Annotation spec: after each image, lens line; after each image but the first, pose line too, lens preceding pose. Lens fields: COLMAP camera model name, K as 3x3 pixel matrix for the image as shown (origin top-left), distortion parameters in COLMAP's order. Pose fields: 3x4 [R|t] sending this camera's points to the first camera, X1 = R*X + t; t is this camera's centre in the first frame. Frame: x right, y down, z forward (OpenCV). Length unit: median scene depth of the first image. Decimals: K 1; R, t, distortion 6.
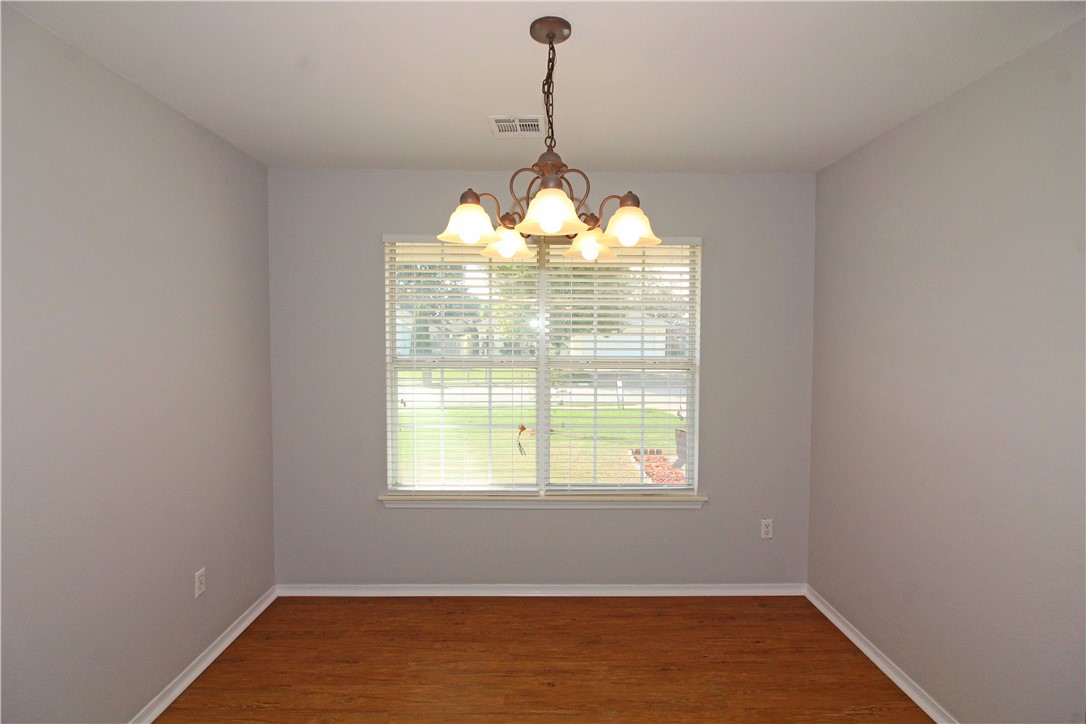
lens RADIAL K [[502.4, 0, 543.2], [0, 502.4, 364.2], [0, 0, 1]] dist [-0.009832, -0.005897]
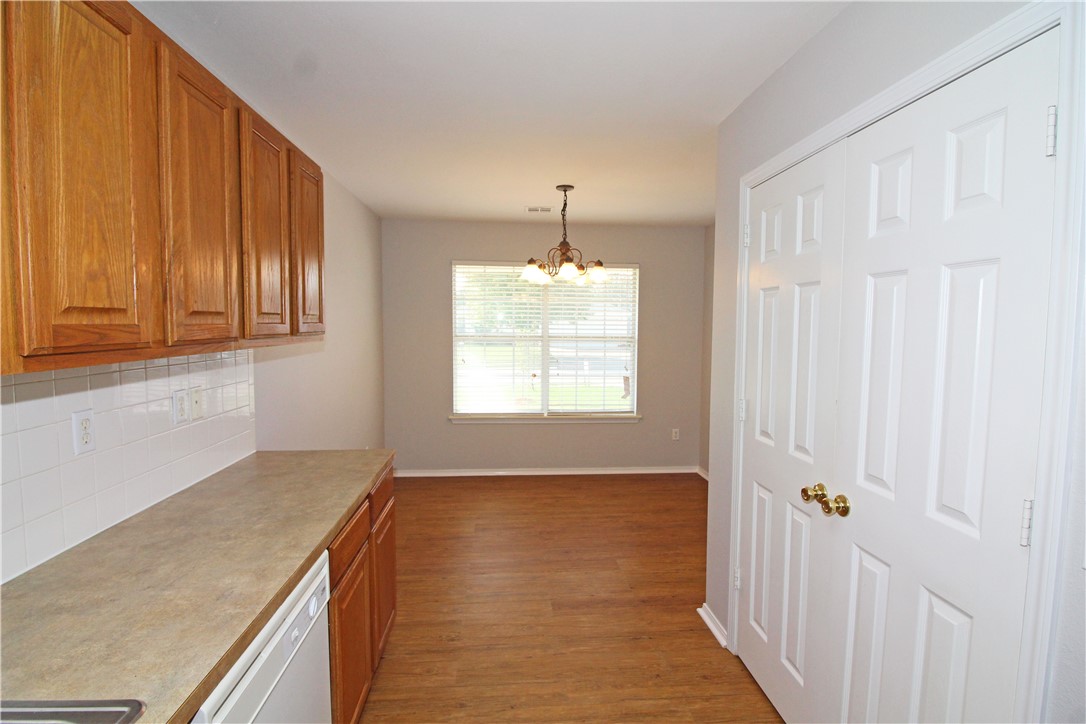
lens RADIAL K [[502.4, 0, 538.7], [0, 502.4, 358.5], [0, 0, 1]] dist [-0.009832, -0.005897]
pose [[0.998175, 0.002277, 0.060344, -0.133329], [-0.003173, 0.999886, 0.014759, 0.046216], [-0.060303, -0.014924, 0.998069, -0.716442]]
